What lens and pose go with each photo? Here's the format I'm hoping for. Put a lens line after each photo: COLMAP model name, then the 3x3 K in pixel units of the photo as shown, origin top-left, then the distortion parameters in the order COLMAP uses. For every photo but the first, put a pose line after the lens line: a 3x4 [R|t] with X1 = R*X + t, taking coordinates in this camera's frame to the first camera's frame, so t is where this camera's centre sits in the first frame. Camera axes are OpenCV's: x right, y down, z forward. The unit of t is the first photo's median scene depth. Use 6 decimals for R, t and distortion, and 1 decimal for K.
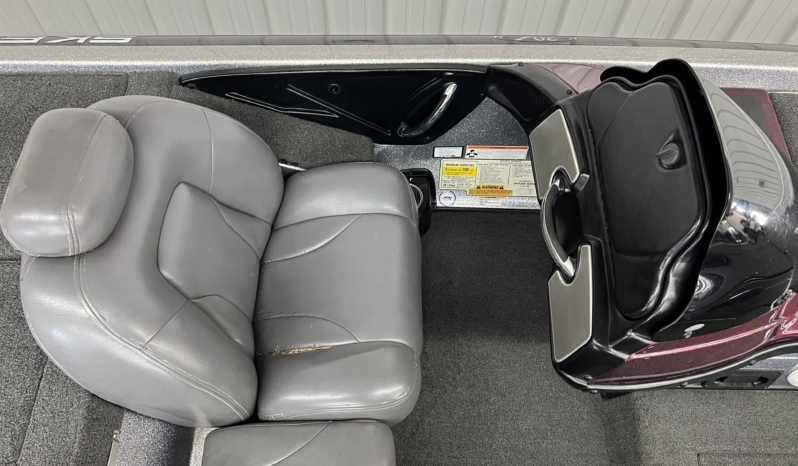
lens RADIAL K [[630.0, 0, 402.5], [0, 630.0, 232.7], [0, 0, 1]] dist [0.083857, -0.099740]
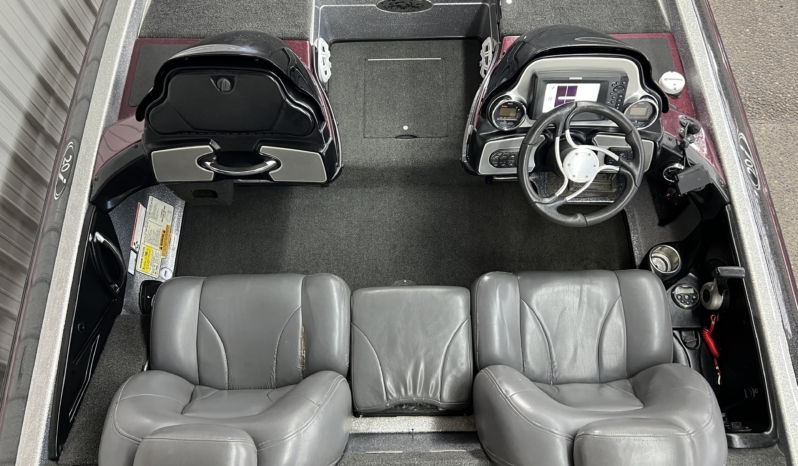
lens RADIAL K [[630.0, 0, 402.5], [0, 630.0, 232.7], [0, 0, 1]] dist [0.083857, -0.099740]
pose [[-0.012882, -0.922804, 0.385054, -0.509558], [0.875914, 0.175326, 0.449483, -0.333521], [-0.482294, 0.343064, 0.806039, -0.391409]]
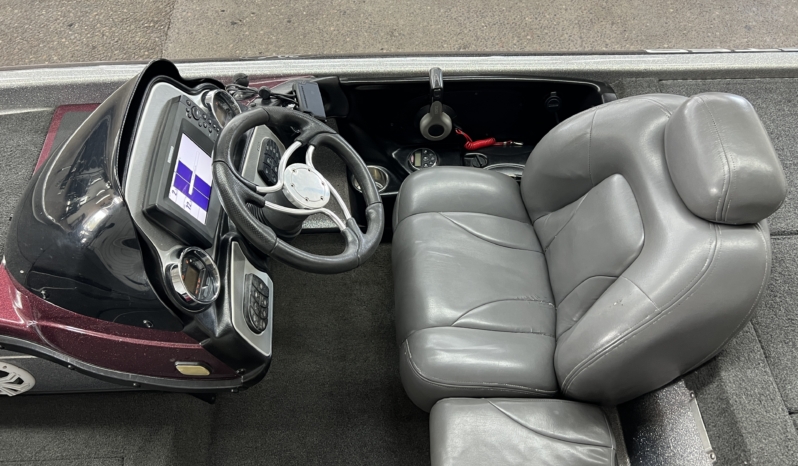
lens RADIAL K [[630.0, 0, 402.5], [0, 630.0, 232.7], [0, 0, 1]] dist [0.083857, -0.099740]
pose [[-0.998107, 0.017551, -0.058947, 0.067171], [-0.060658, -0.439386, 0.896248, -0.255447], [-0.010171, 0.898127, 0.439619, 0.140498]]
